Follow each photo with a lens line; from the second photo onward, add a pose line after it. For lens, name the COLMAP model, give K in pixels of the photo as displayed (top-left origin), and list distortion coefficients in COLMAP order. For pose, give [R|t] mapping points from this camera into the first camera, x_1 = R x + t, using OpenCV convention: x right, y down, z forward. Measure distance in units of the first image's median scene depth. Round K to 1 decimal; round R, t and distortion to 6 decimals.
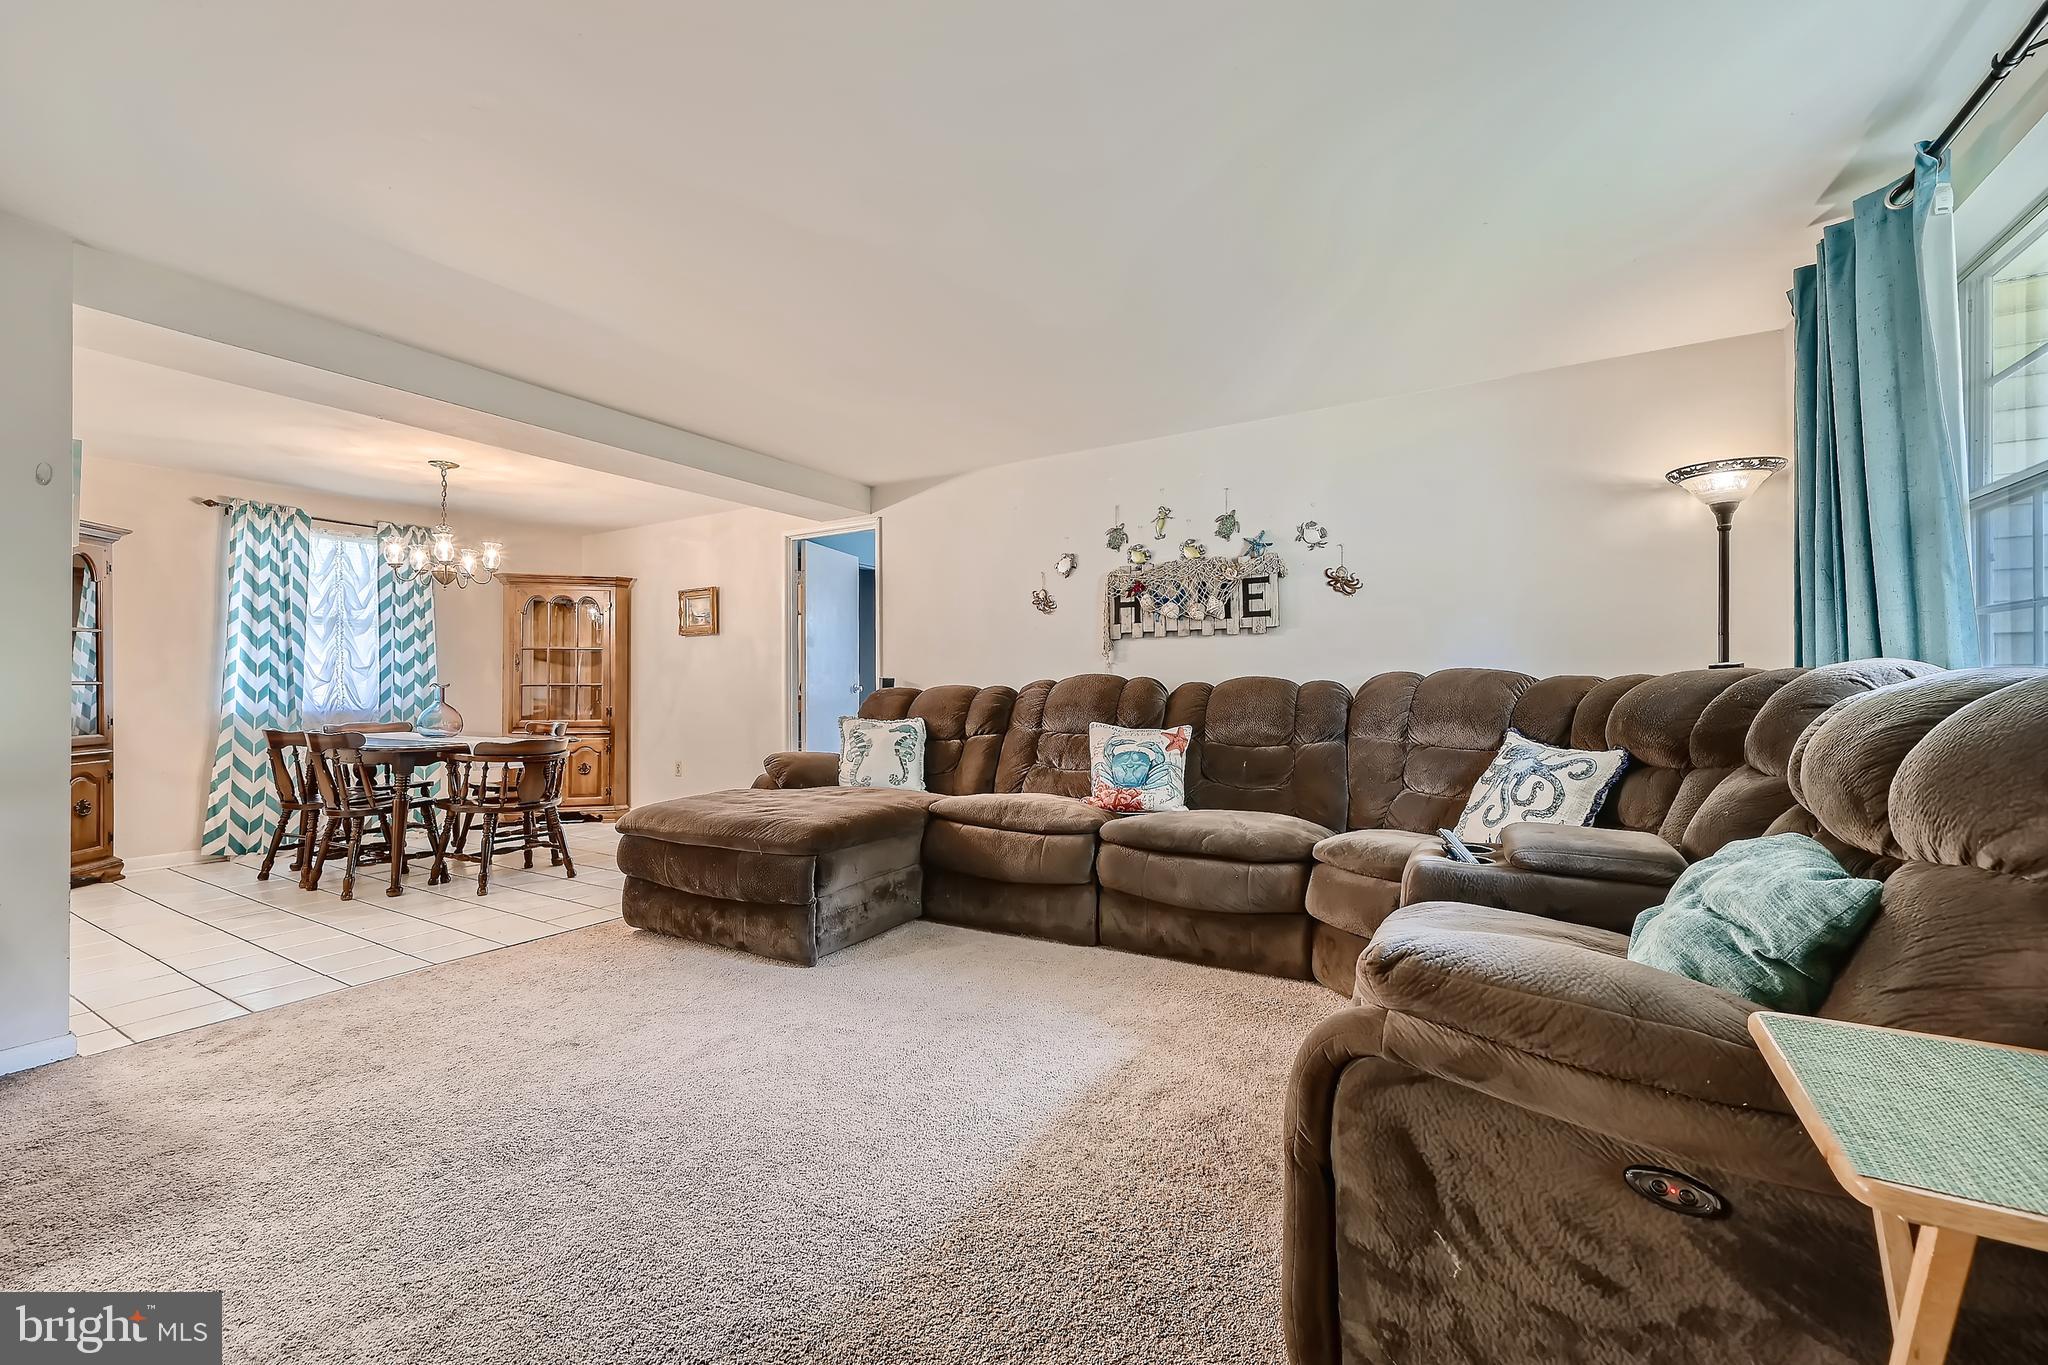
lens RADIAL K [[817.3, 0, 1027.1], [0, 817.3, 675.6], [0, 0, 1]] dist [-0.003113, 0.000326]
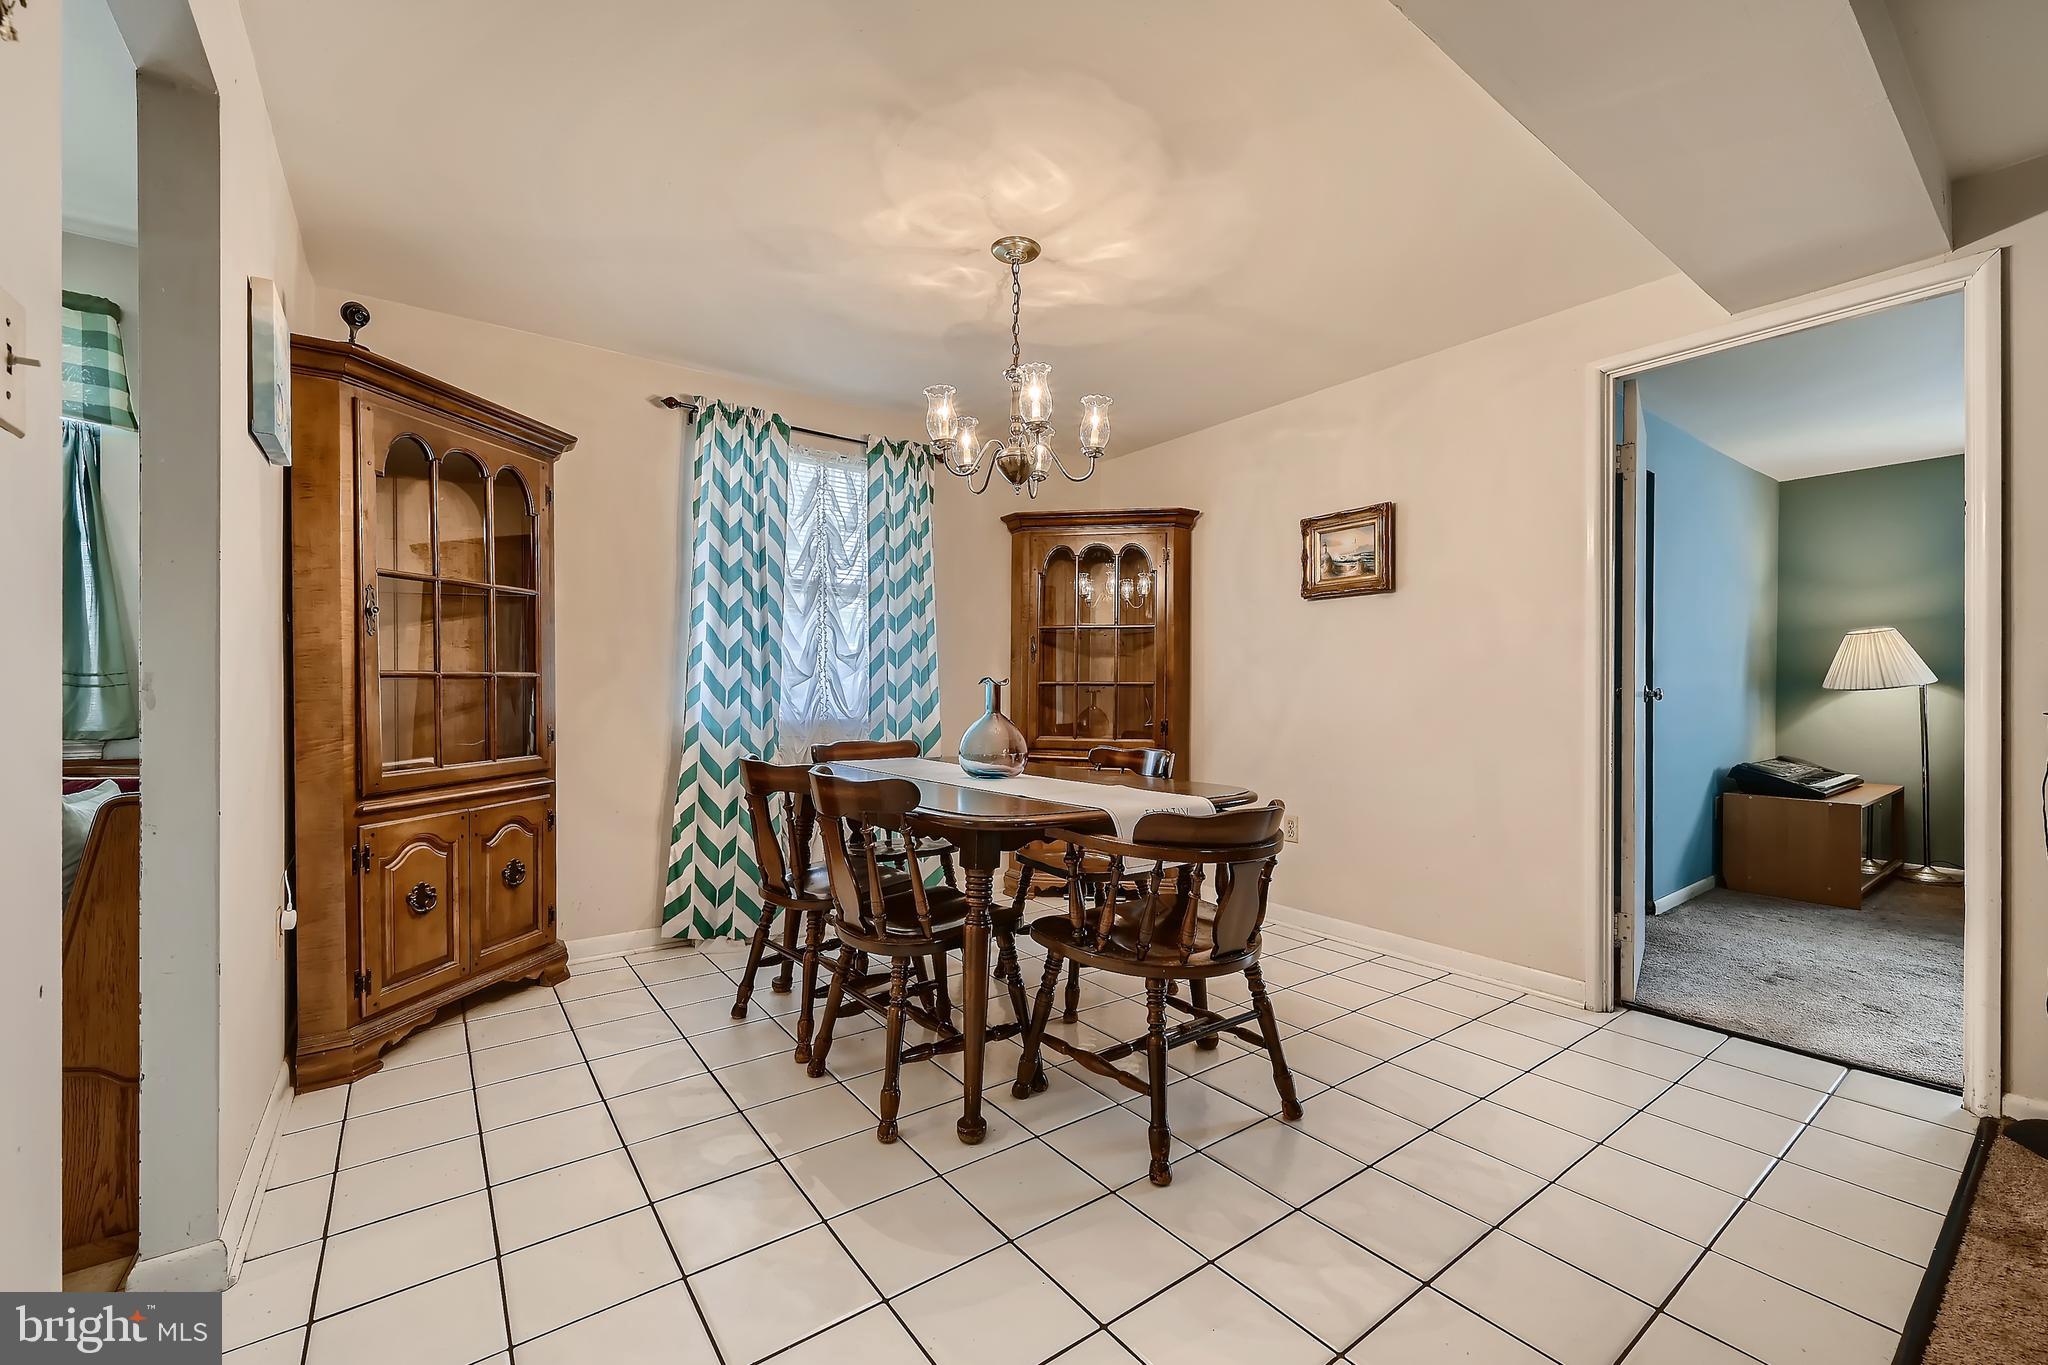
lens RADIAL K [[817.3, 0, 1018.5], [0, 817.3, 688.1], [0, 0, 1]] dist [-0.003113, 0.000326]
pose [[0.921243, 0.007007, -0.388925, -0.532555], [-0.003381, 0.999944, 0.010006, 0.011611], [0.388974, -0.007902, 0.921215, 0.547420]]
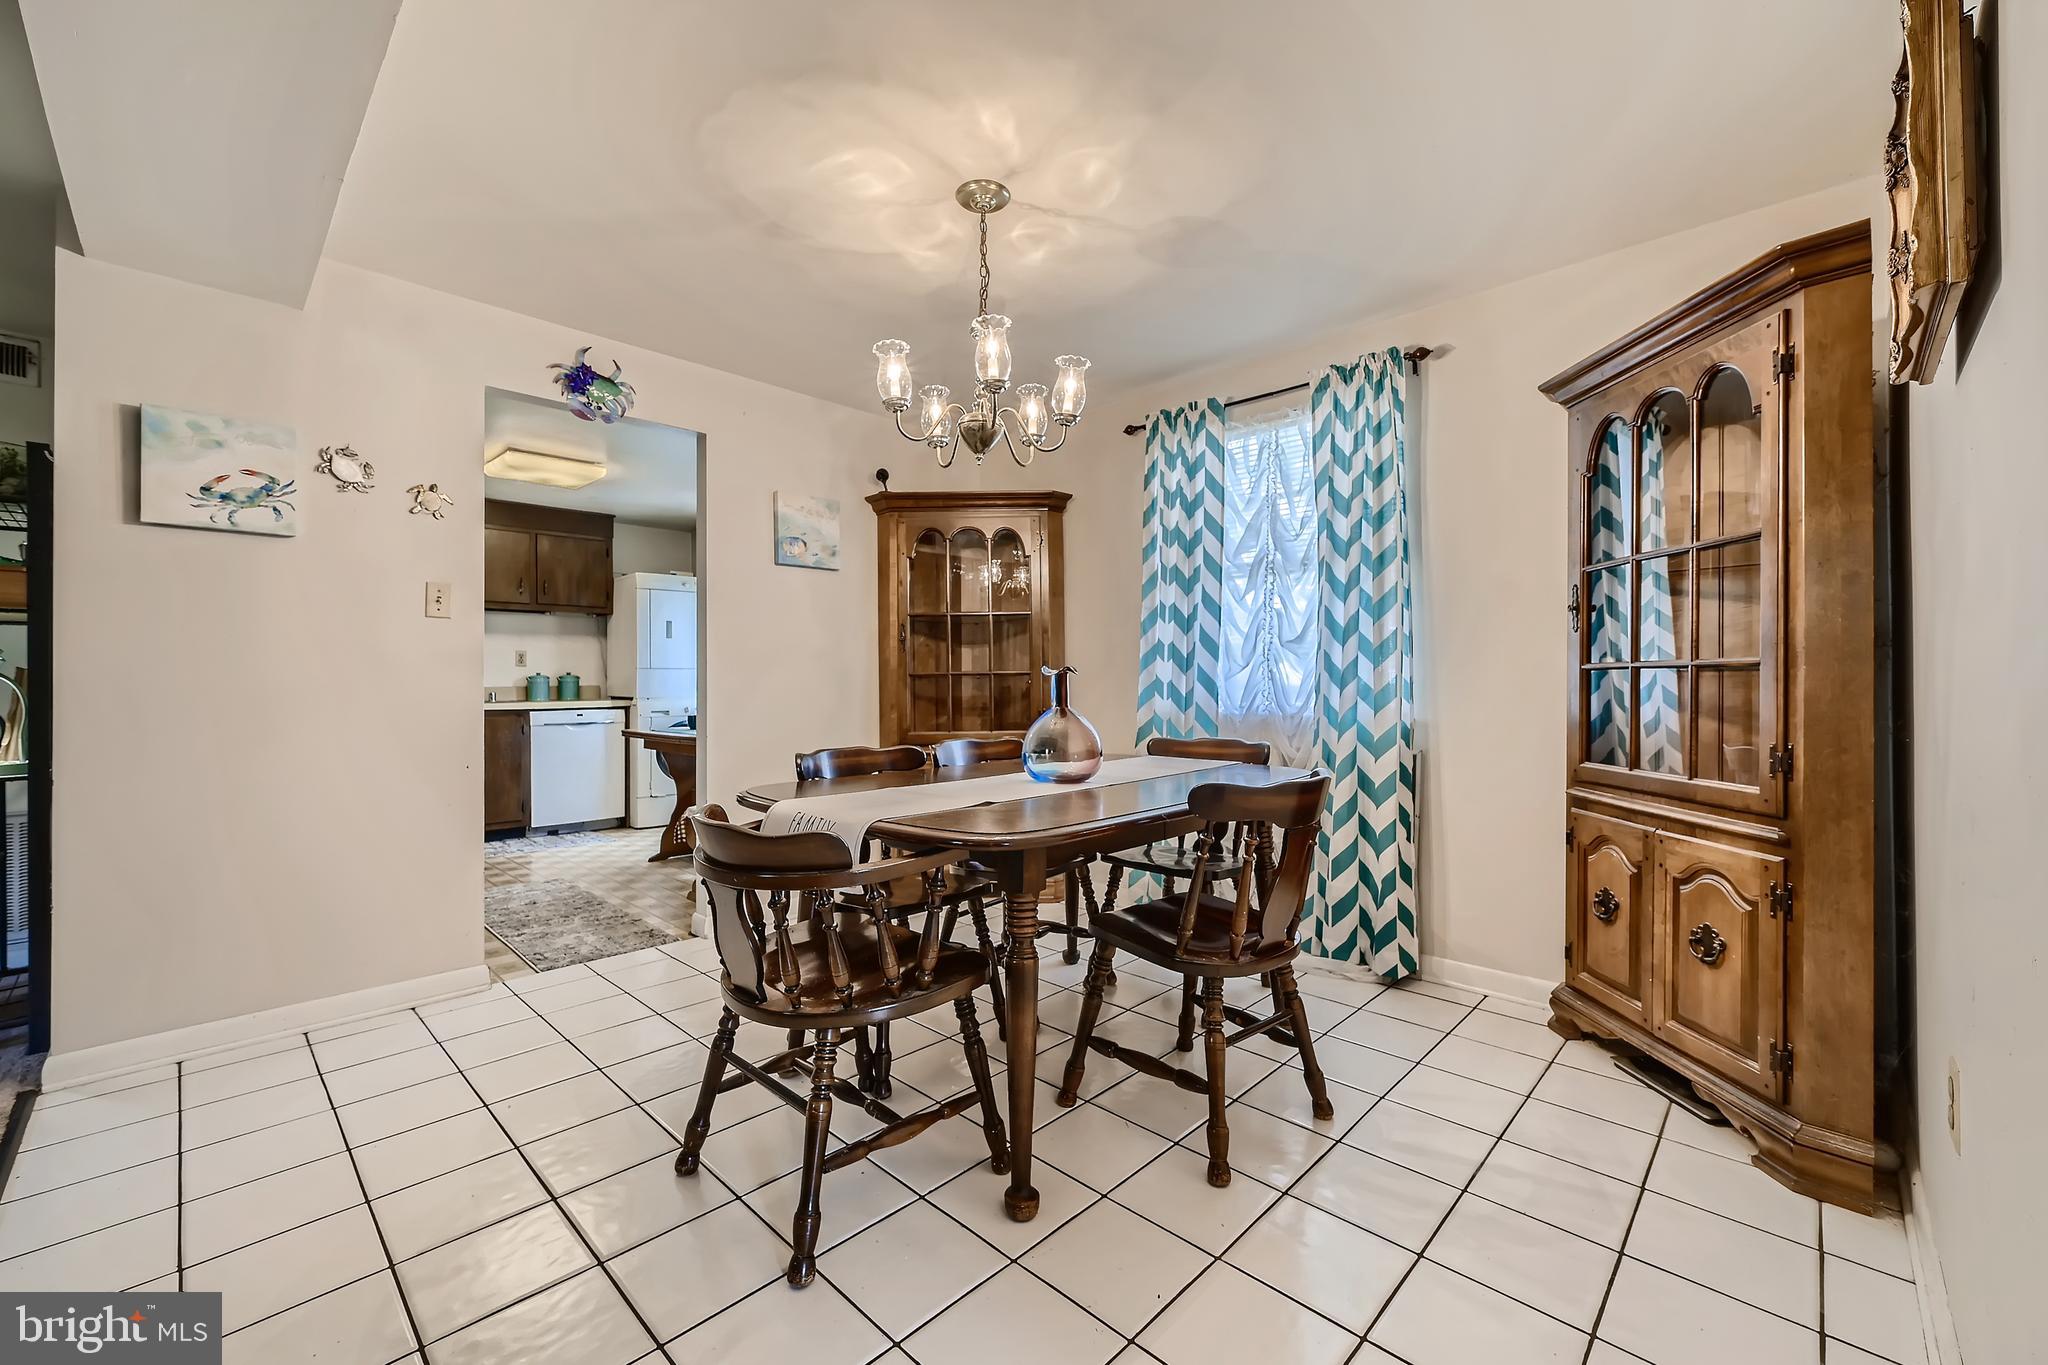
lens RADIAL K [[817.3, 0, 1029.9], [0, 817.3, 678.8], [0, 0, 1]] dist [-0.003113, 0.000326]
pose [[-0.220329, -0.001887, -0.975424, -0.277452], [0.018138, 0.999817, -0.006032, 0.020320], [0.975257, -0.019021, -0.220255, 1.169812]]
